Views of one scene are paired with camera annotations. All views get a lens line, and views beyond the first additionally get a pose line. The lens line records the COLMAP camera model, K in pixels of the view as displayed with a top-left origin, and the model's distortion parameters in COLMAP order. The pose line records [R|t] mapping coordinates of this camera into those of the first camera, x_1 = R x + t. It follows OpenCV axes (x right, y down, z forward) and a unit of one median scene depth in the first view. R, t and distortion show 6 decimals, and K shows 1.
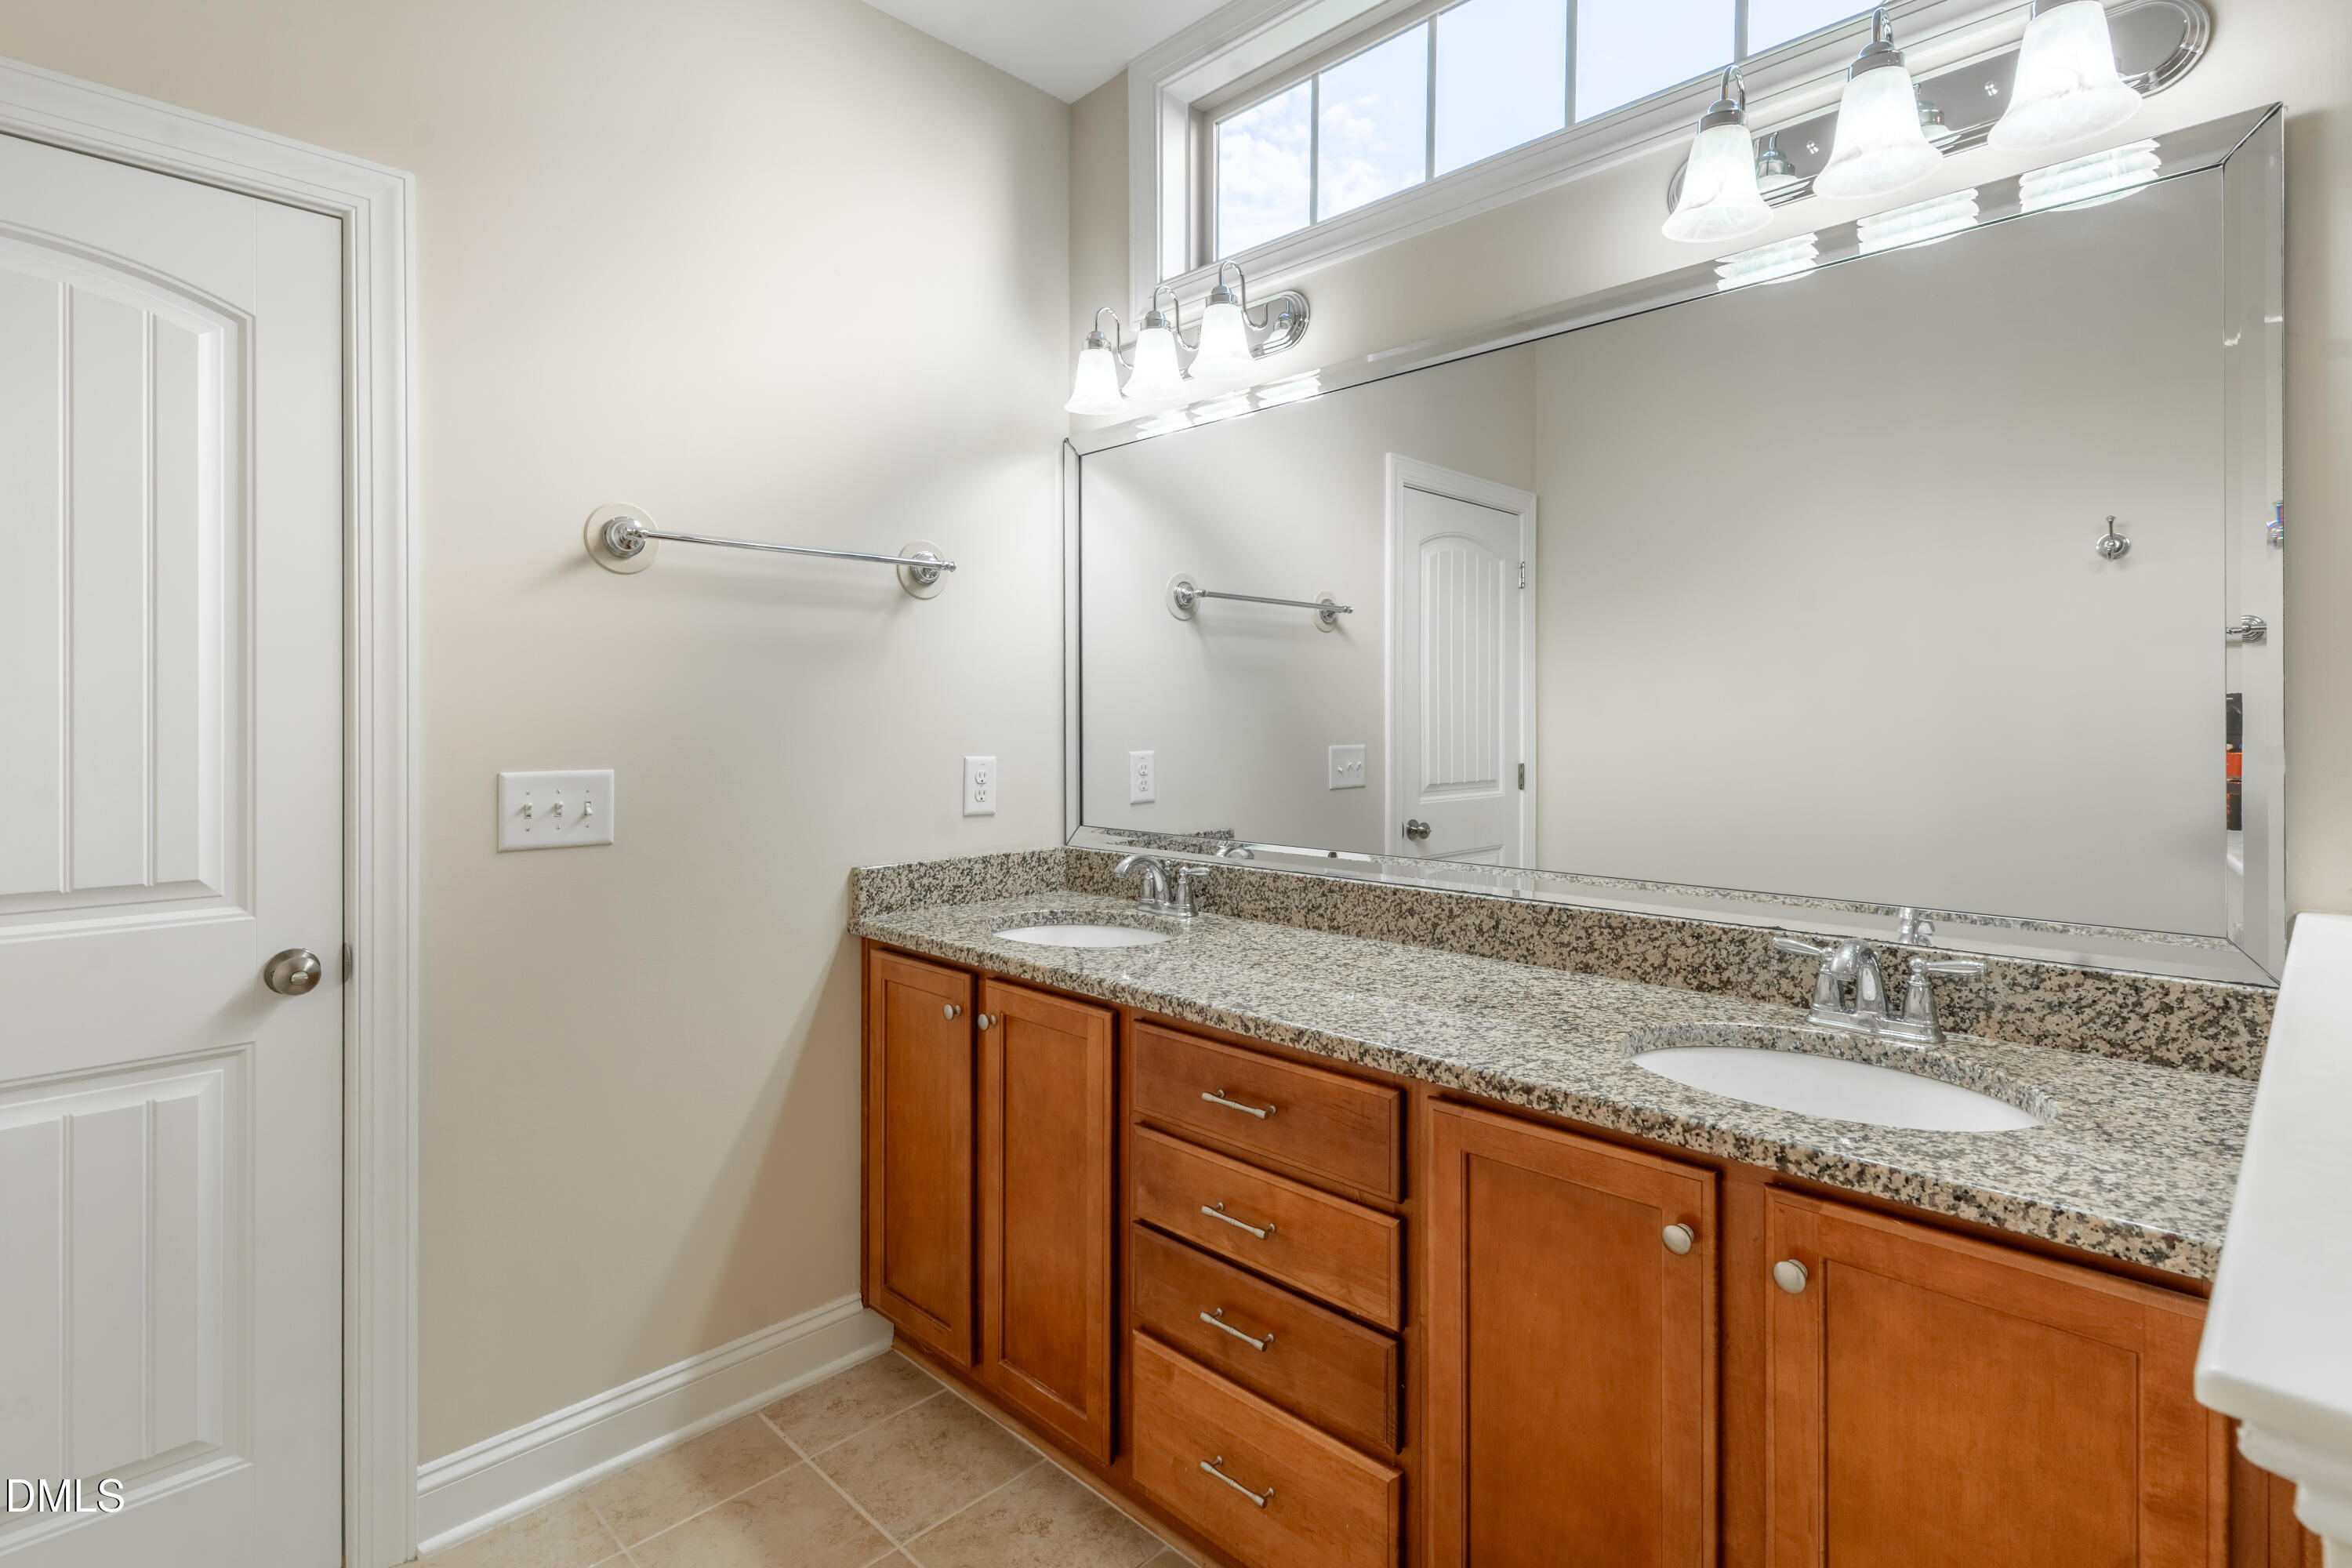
lens RADIAL K [[1155.7, 0, 1176.3], [0, 1155.7, 719.5], [0, 0, 1]] dist [-0.001108, 0.000003]
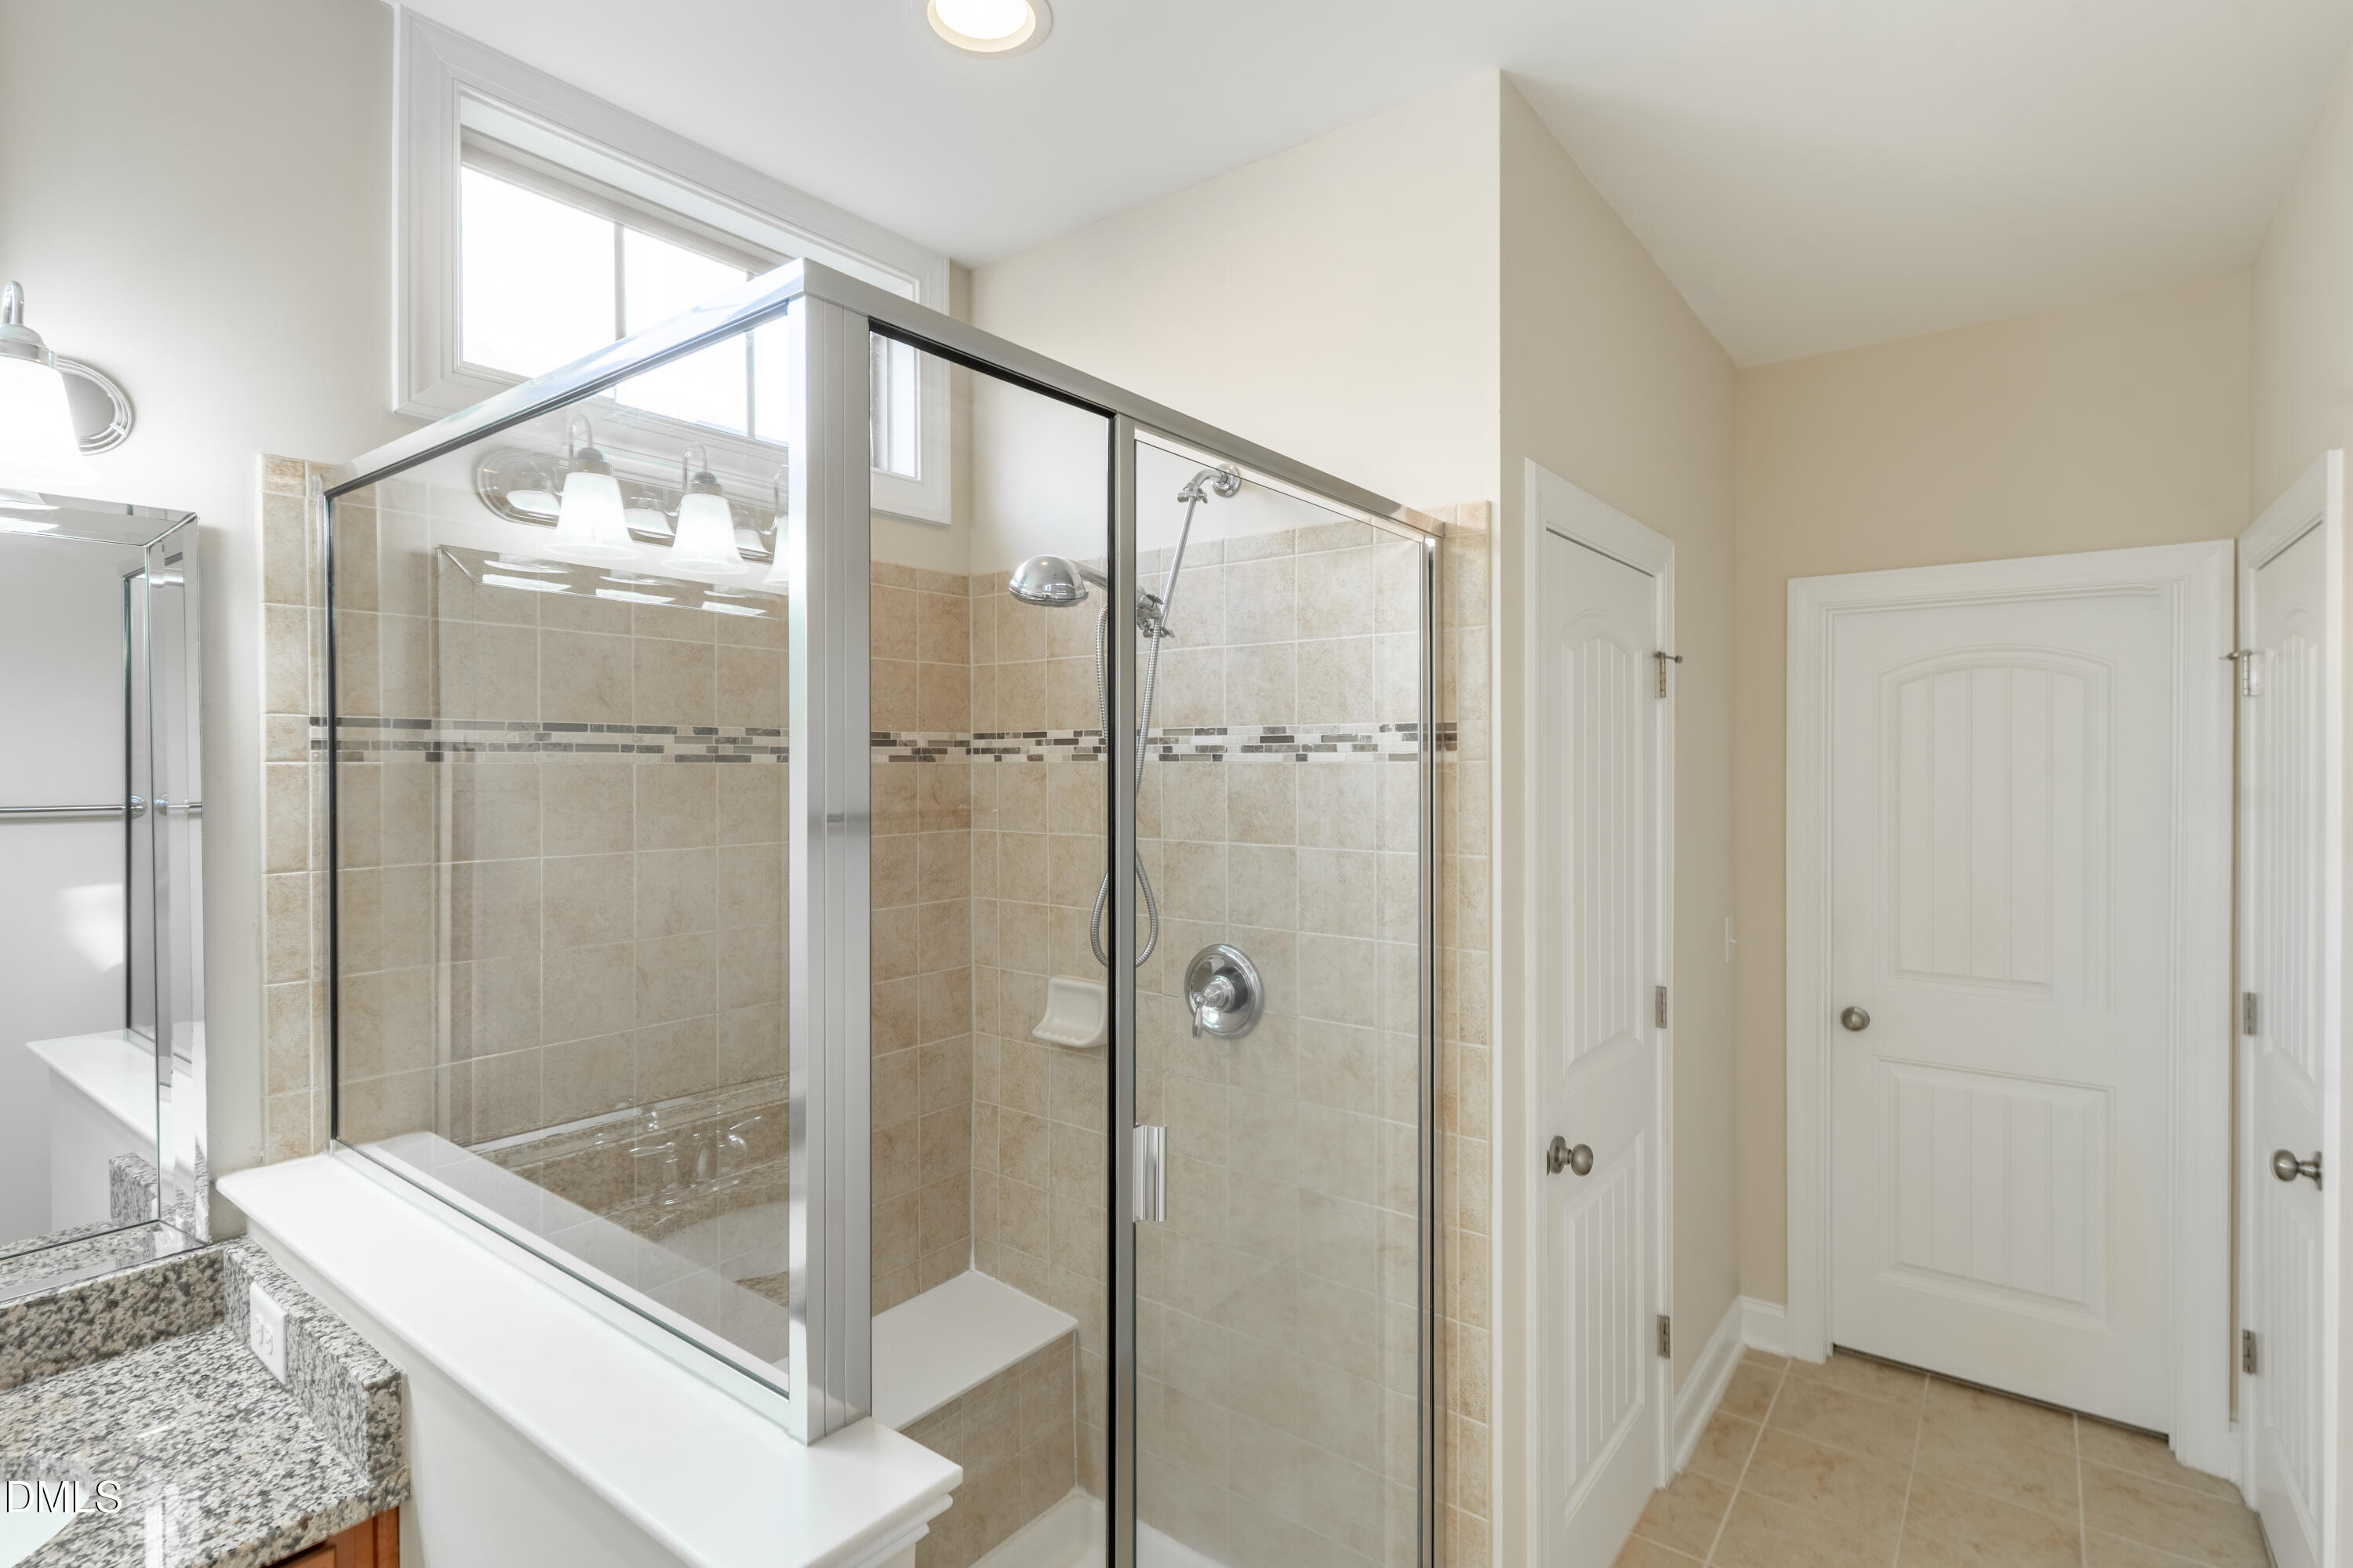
lens RADIAL K [[1132.9, 0, 1180.5], [0, 1132.9, 763.9], [0, 0, 1]] dist [-0.000859, -0.000131]
pose [[-0.140959, -0.006317, 0.989995, -0.336814], [0.003268, 0.999971, 0.006846, -0.260471], [-0.990010, 0.004200, -0.140934, 0.142582]]
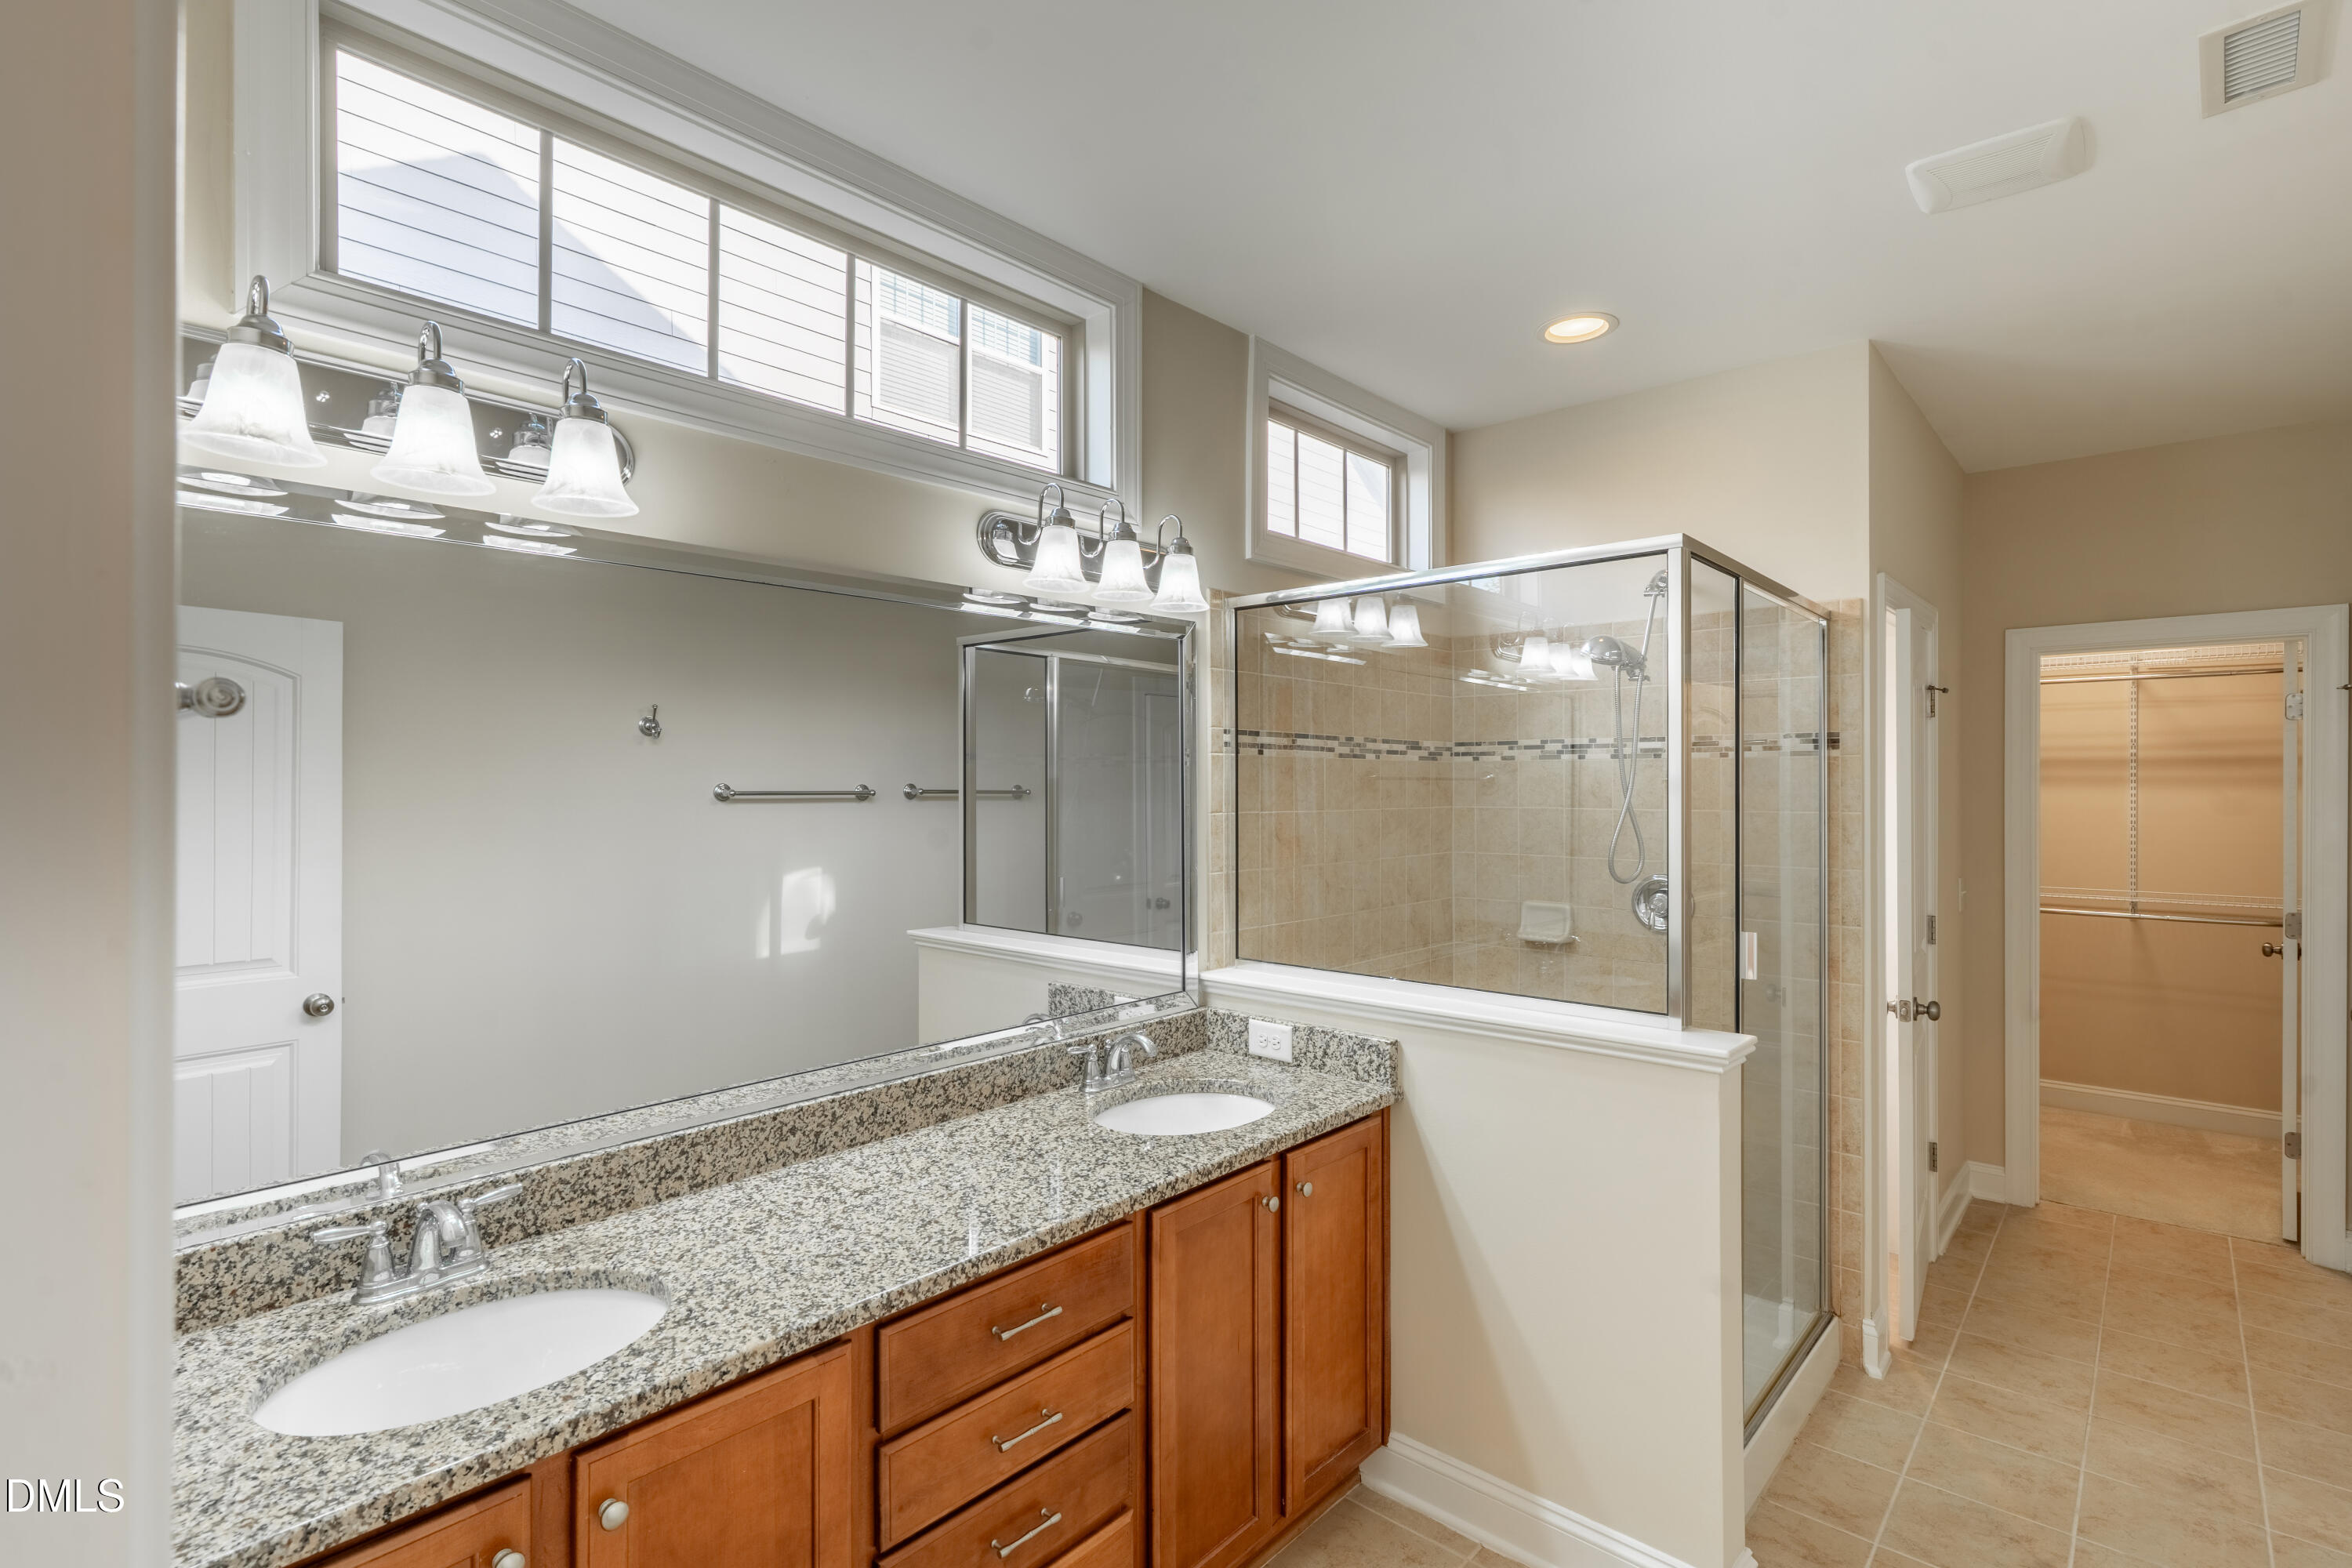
lens RADIAL K [[1141.1, 0, 1176.0], [0, 1141.1, 784.0], [0, 0, 1]] dist [-0.002837, -0.000089]
pose [[-0.071386, -0.003020, 0.997444, -1.222671], [0.002979, 0.999990, 0.003241, -0.206431], [-0.997444, 0.003203, -0.071376, 1.125478]]
